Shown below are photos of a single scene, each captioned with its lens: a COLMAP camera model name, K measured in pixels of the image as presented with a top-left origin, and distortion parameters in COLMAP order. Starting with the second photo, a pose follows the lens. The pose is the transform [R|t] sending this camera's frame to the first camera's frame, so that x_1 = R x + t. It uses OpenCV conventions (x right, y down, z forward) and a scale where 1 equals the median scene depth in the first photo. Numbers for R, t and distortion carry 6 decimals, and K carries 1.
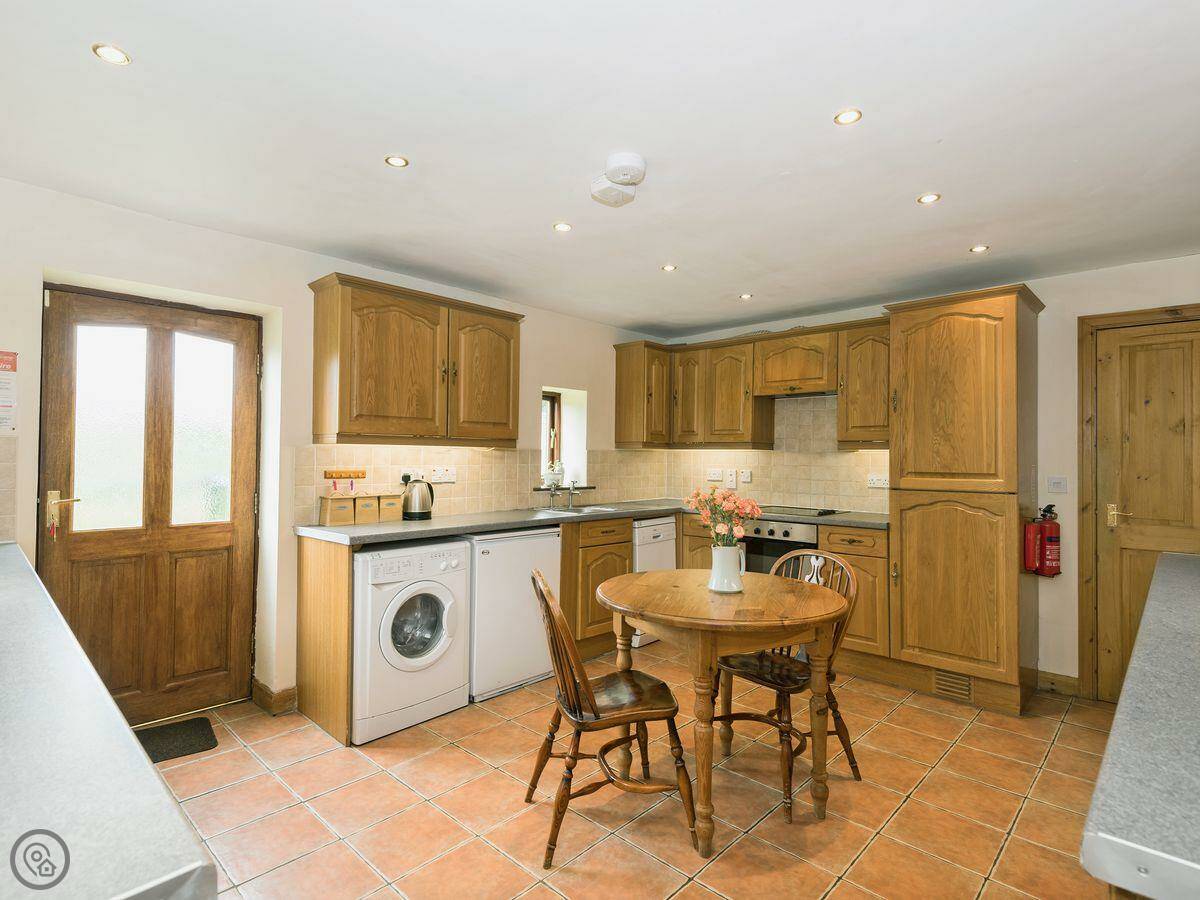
lens RADIAL K [[608.2, 0, 594.0], [0, 608.2, 450.0], [0, 0, 1]] dist [0.001040, 0.000489]
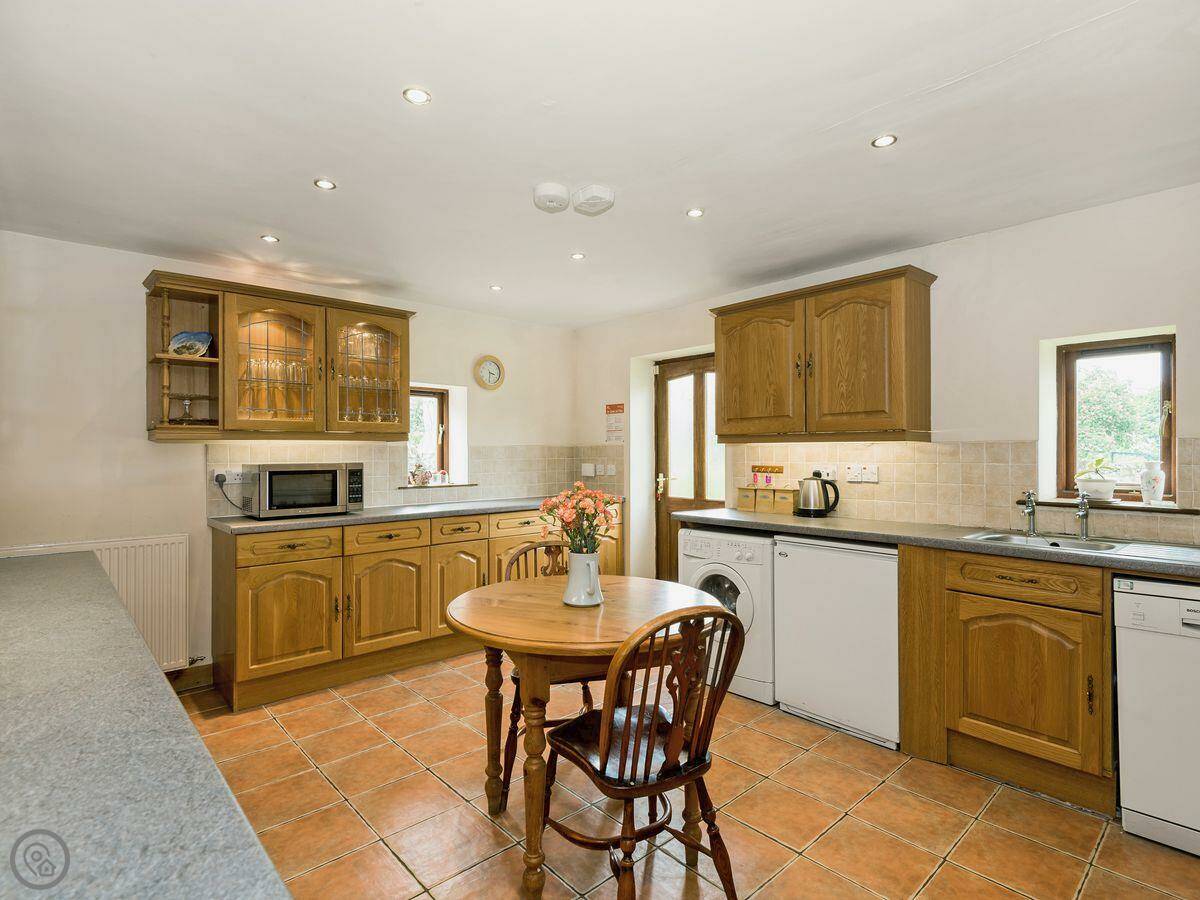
lens RADIAL K [[608.2, 0, 594.0], [0, 608.2, 450.0], [0, 0, 1]] dist [0.001040, 0.000489]
pose [[-0.089029, -0.014626, -0.995922, 0.775489], [0.008855, 0.999841, -0.015475, 0.018831], [0.995990, -0.010197, -0.088886, 0.779757]]
